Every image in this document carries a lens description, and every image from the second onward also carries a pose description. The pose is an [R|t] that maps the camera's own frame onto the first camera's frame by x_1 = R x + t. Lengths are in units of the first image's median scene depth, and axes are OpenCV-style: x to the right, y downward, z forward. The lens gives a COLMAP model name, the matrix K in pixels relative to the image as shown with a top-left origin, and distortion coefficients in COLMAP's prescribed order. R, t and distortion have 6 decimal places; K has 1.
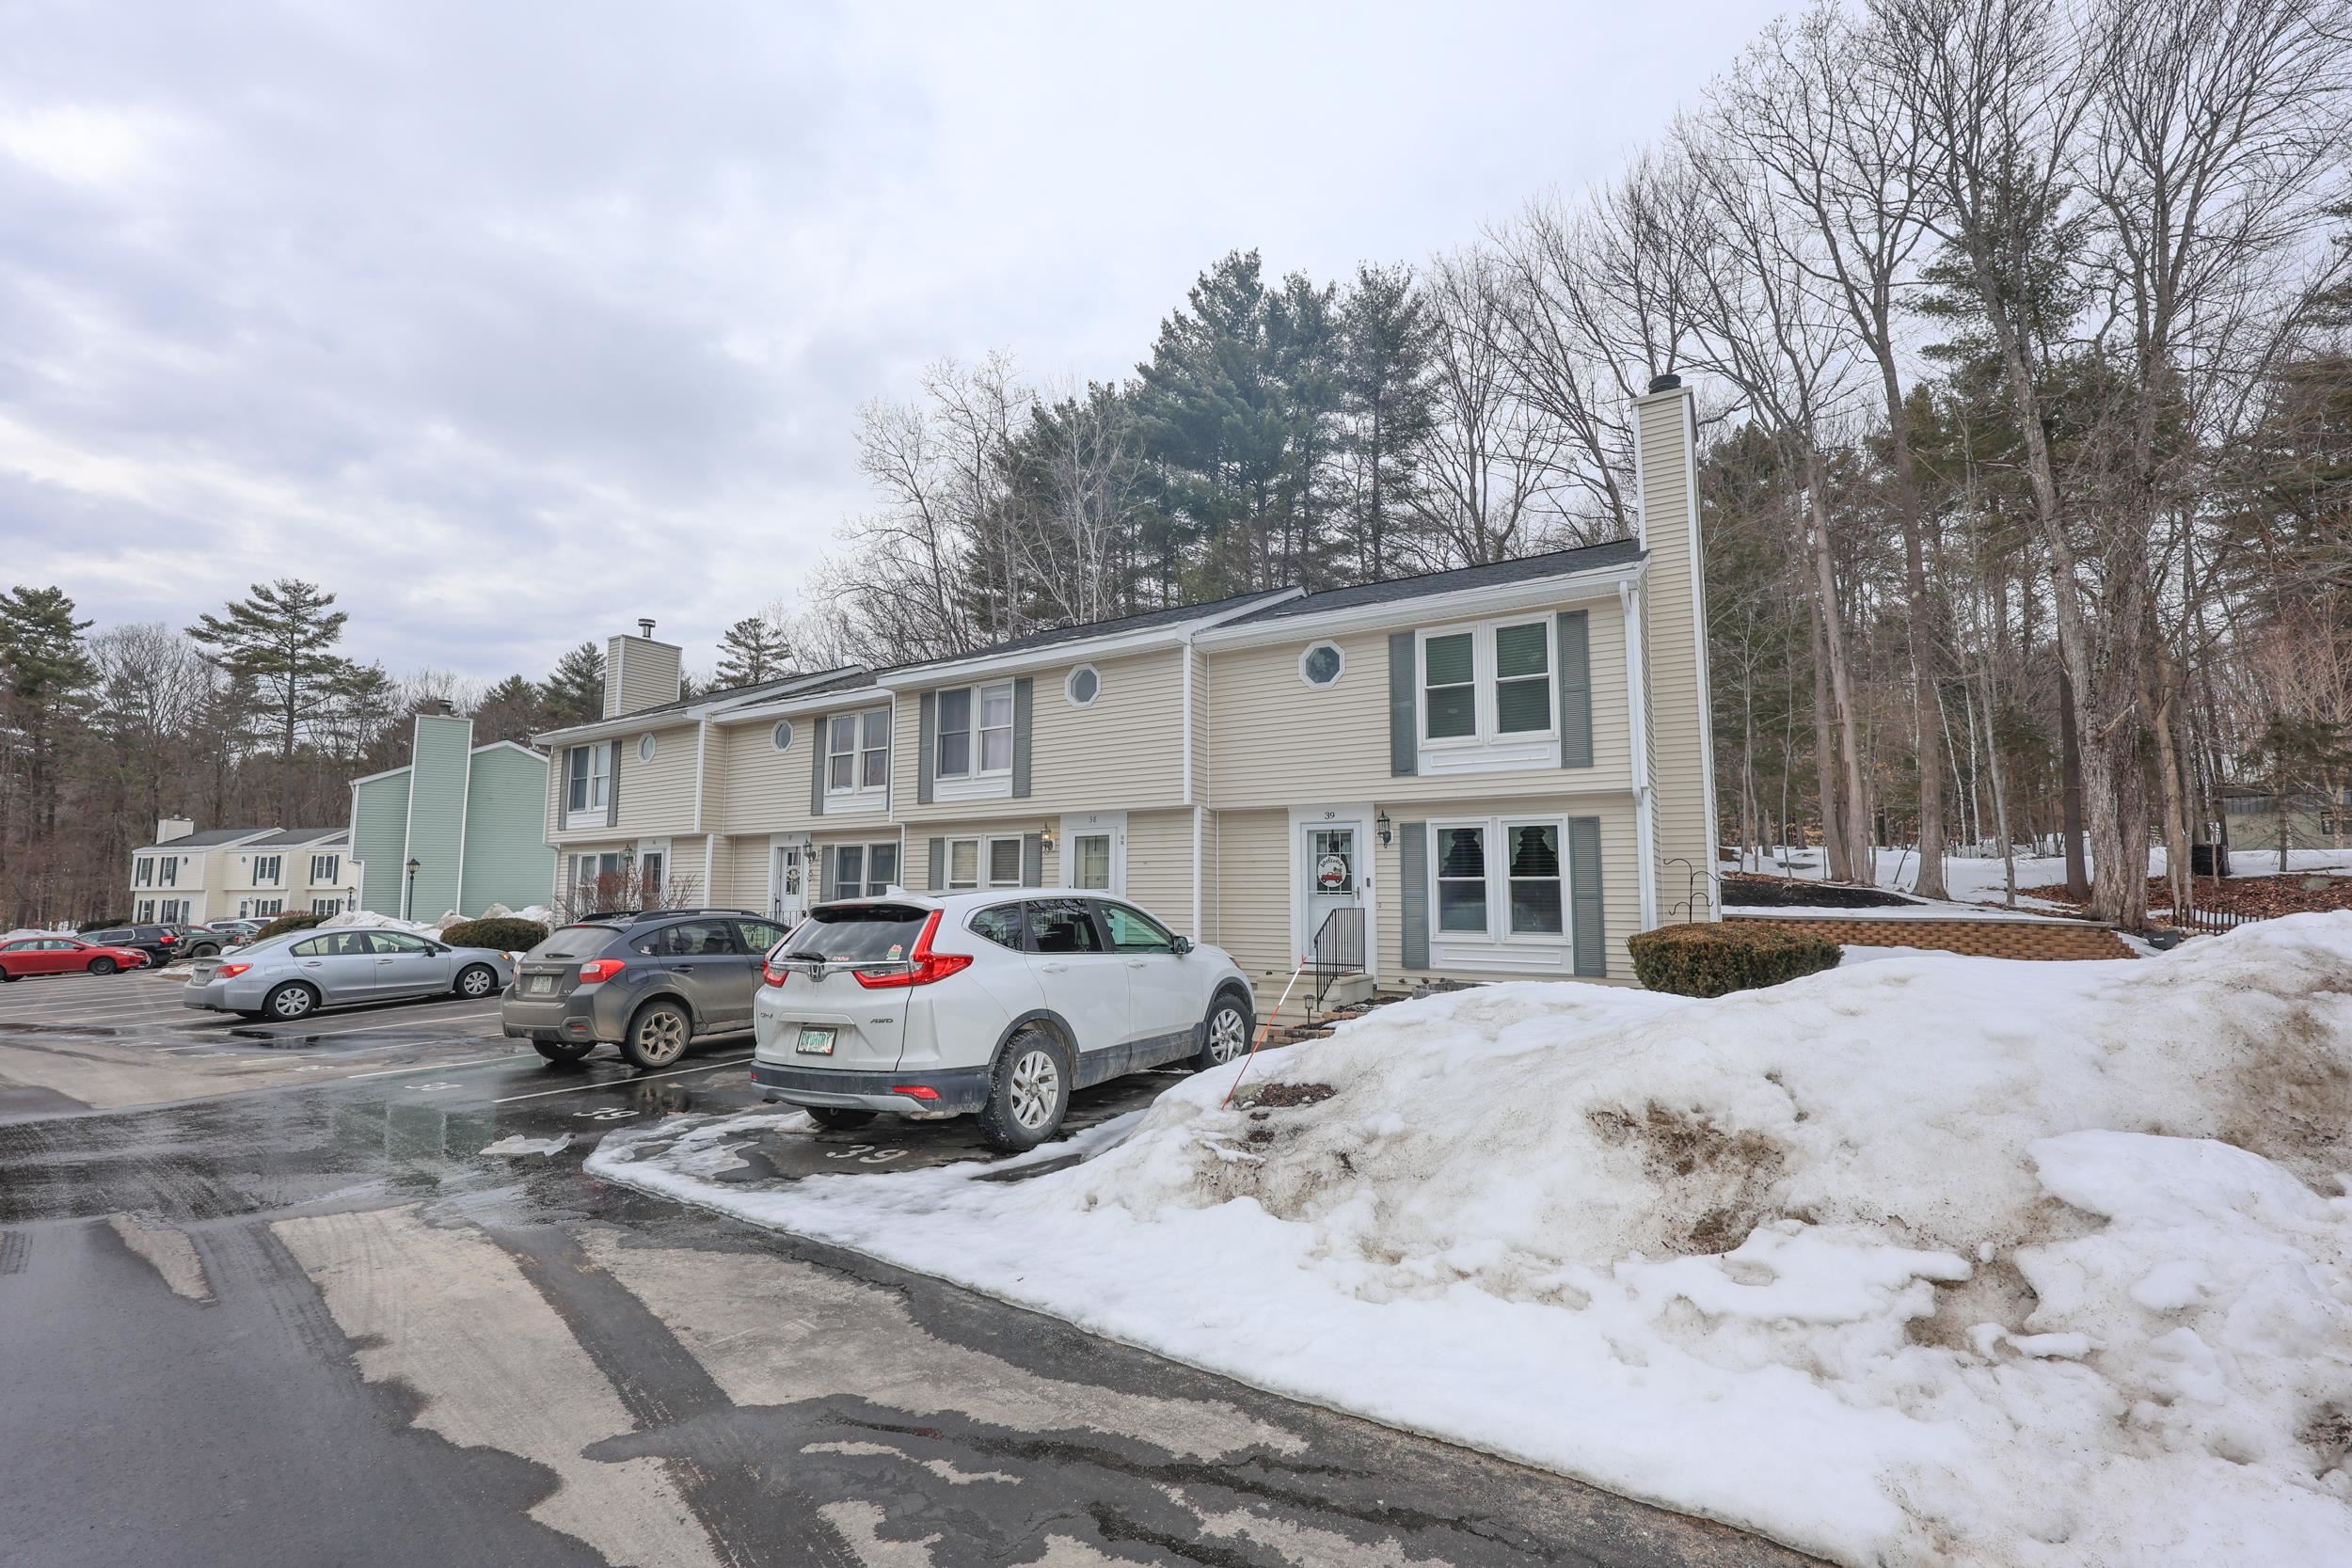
lens RADIAL K [[959.6, 0, 1171.4], [0, 959.6, 786.3], [0, 0, 1]] dist [0.000916, 0.000059]
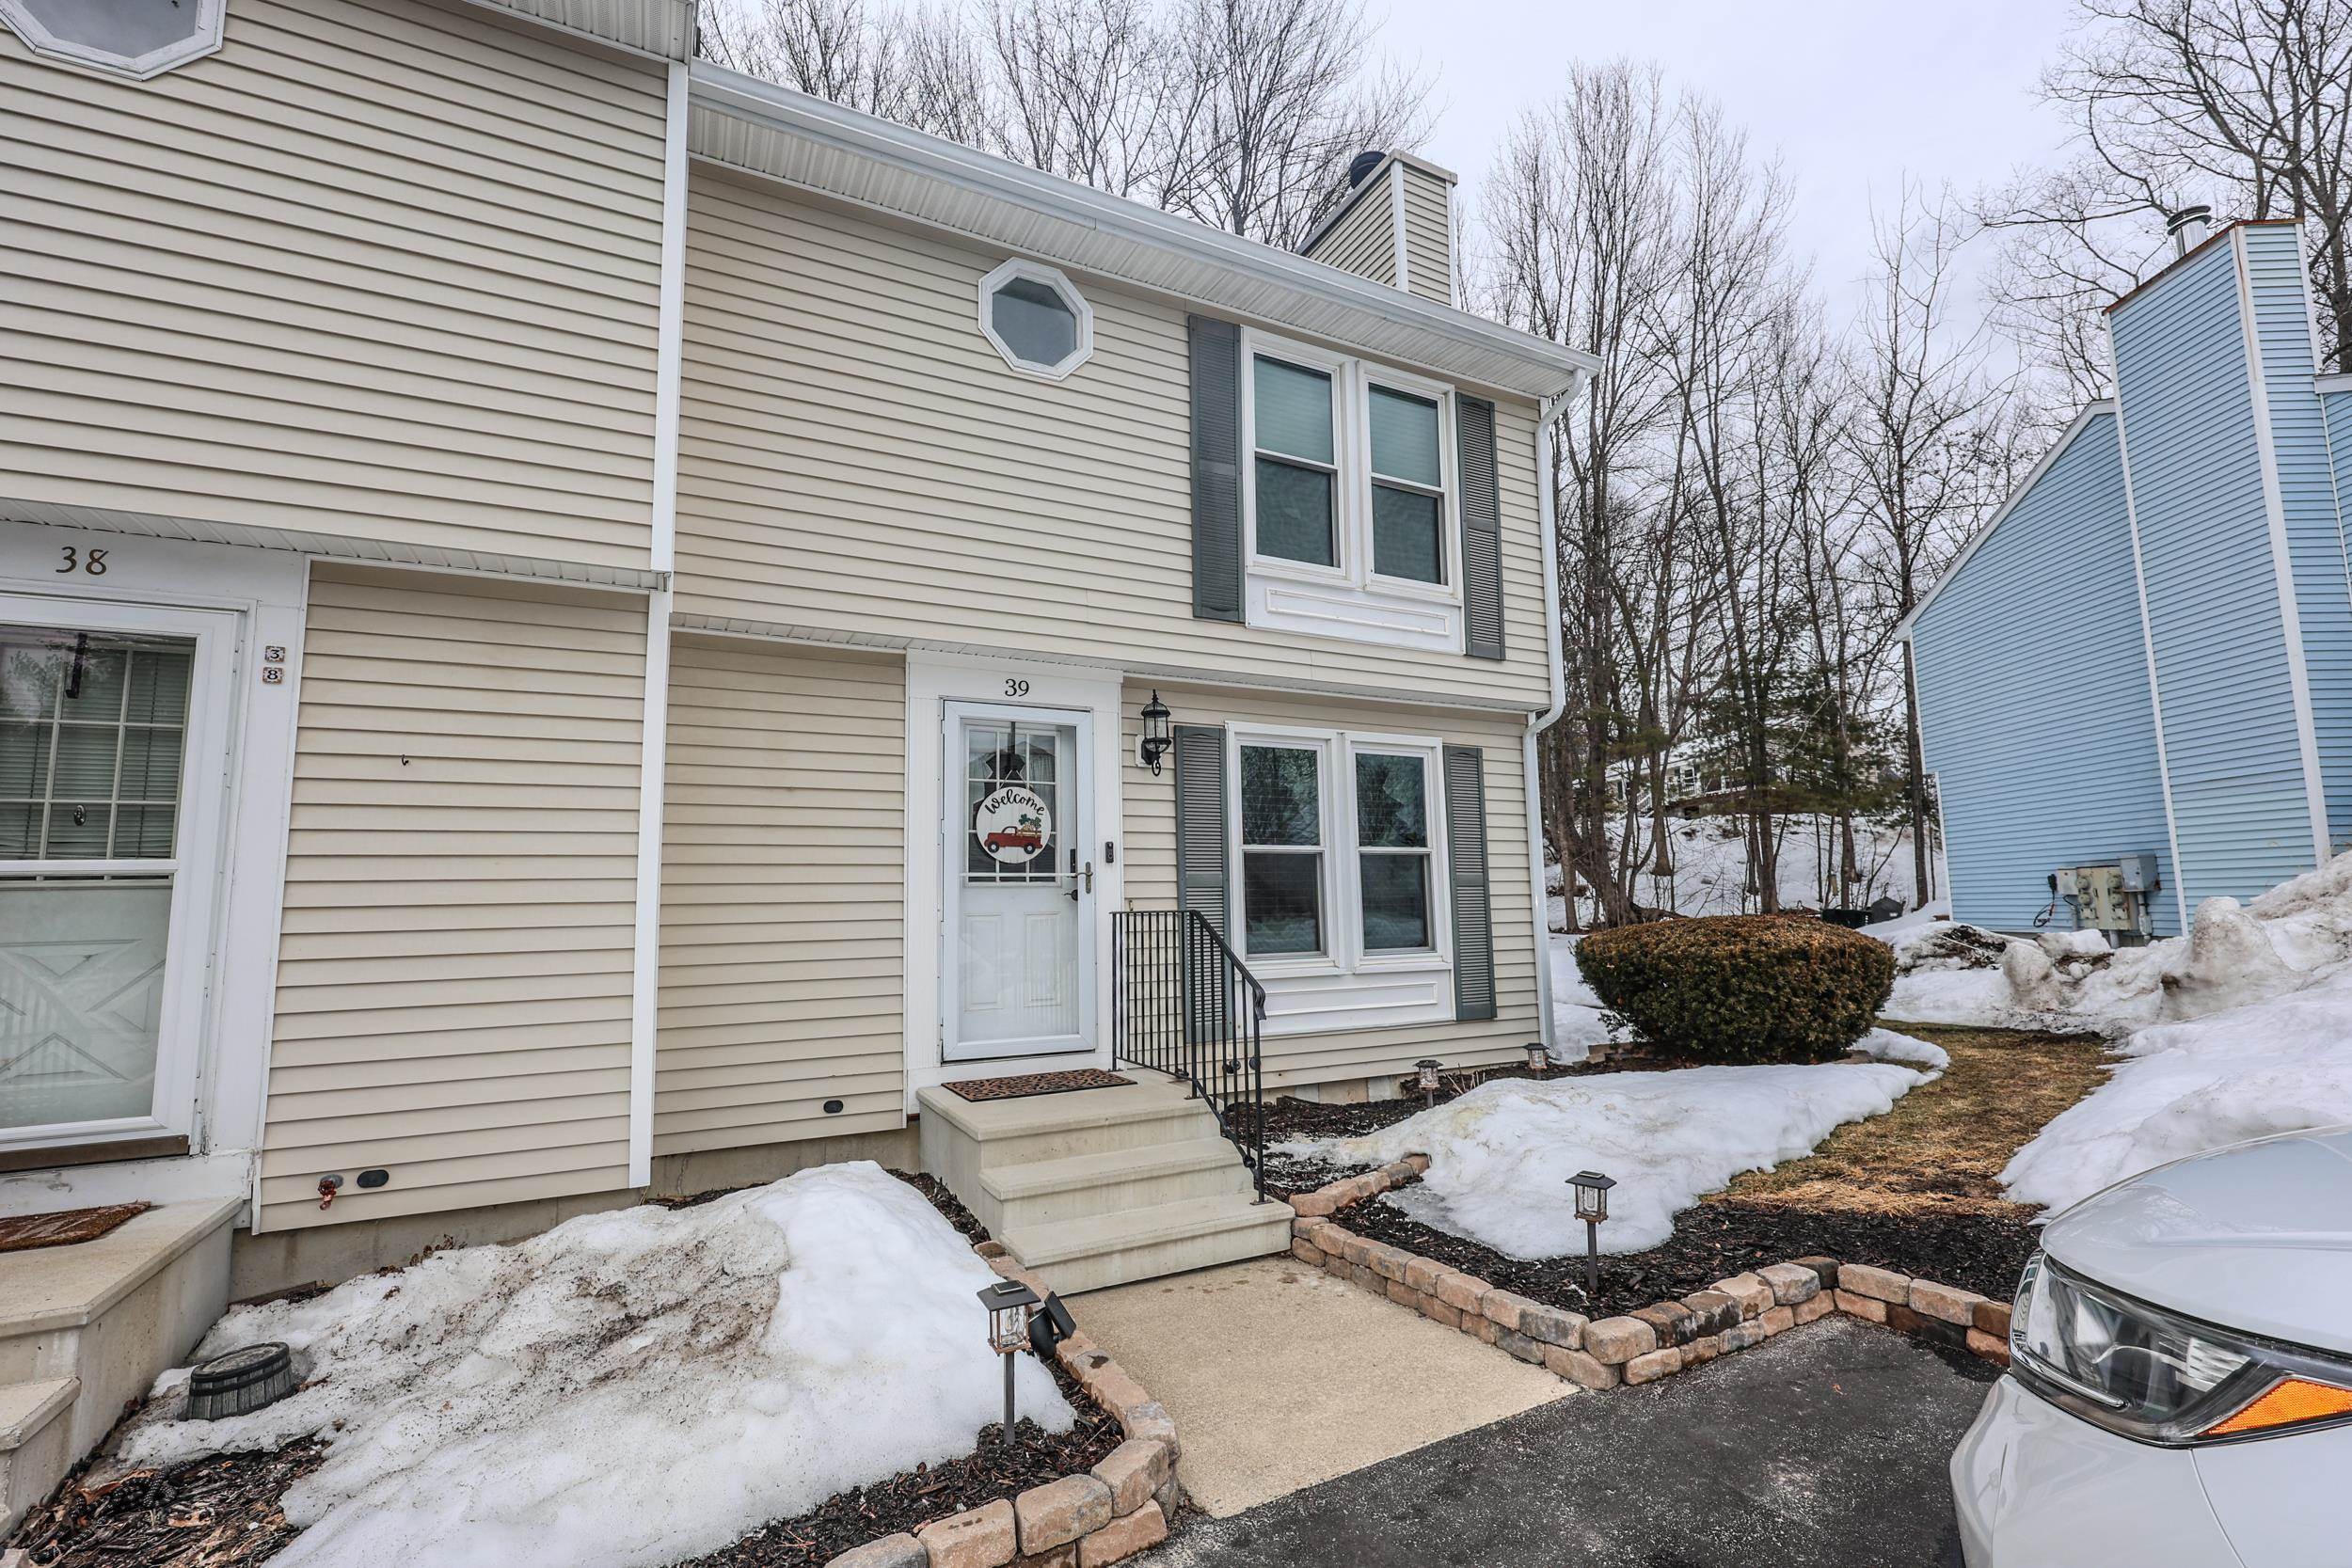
lens RADIAL K [[1023.5, 0, 1176.0], [0, 1023.5, 784.0], [0, 0, 1]] dist [-0.000451, -0.000188]
pose [[0.520847, 0.086021, 0.849305, -0.175015], [-0.082236, 0.995339, -0.050379, 0.092319], [-0.849680, -0.043603, 0.525493, 0.753189]]
